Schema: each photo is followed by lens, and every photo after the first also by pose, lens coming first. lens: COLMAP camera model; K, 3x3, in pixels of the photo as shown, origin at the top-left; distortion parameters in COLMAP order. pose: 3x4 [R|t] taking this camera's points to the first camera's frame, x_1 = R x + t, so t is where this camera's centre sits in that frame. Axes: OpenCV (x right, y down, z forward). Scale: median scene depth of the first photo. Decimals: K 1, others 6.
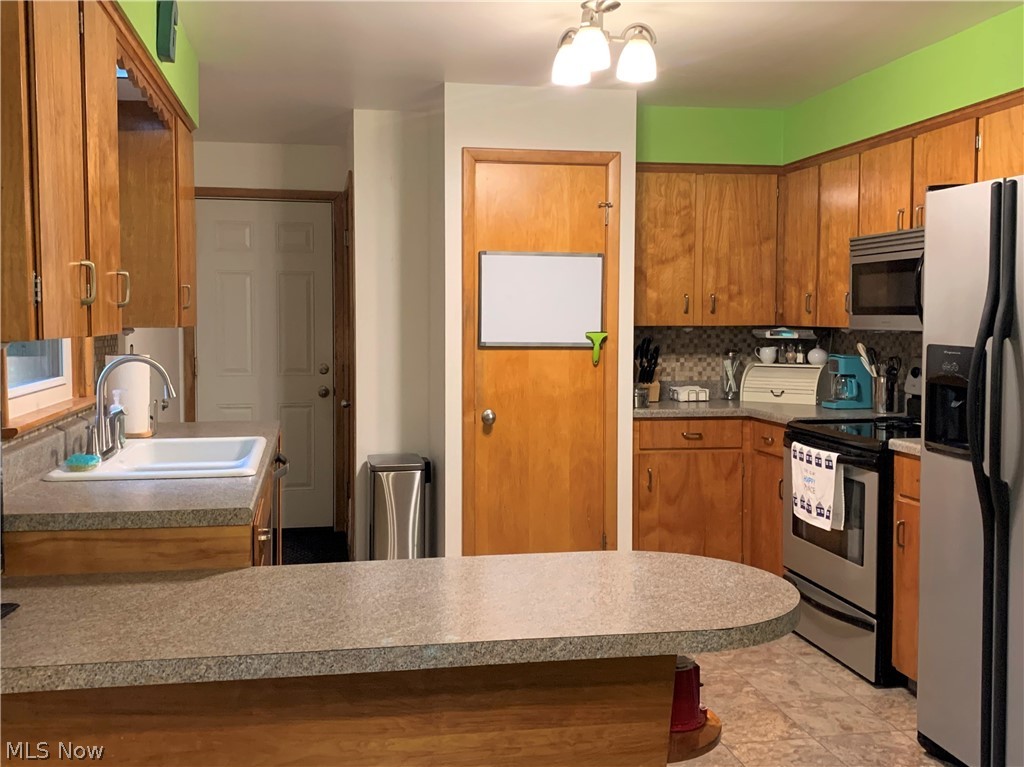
lens RADIAL K [[1013.7, 0, 512.0], [0, 1013.7, 383.5], [0, 0, 1]] dist [0.107532, 0.001242]
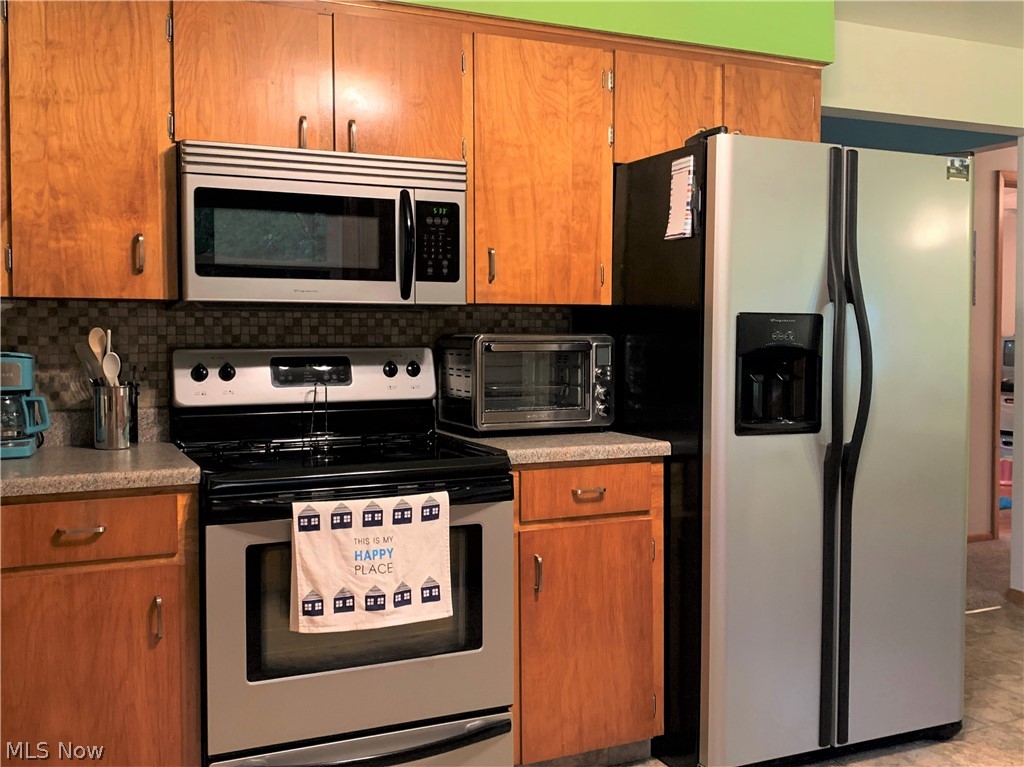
lens RADIAL K [[1013.7, 0, 512.0], [0, 1013.7, 383.5], [0, 0, 1]] dist [0.107532, 0.001242]
pose [[-0.235595, -0.065560, 0.969637, -0.343648], [0.069291, 0.994050, 0.084047, -0.056725], [-0.969378, 0.086988, -0.229651, 1.221810]]
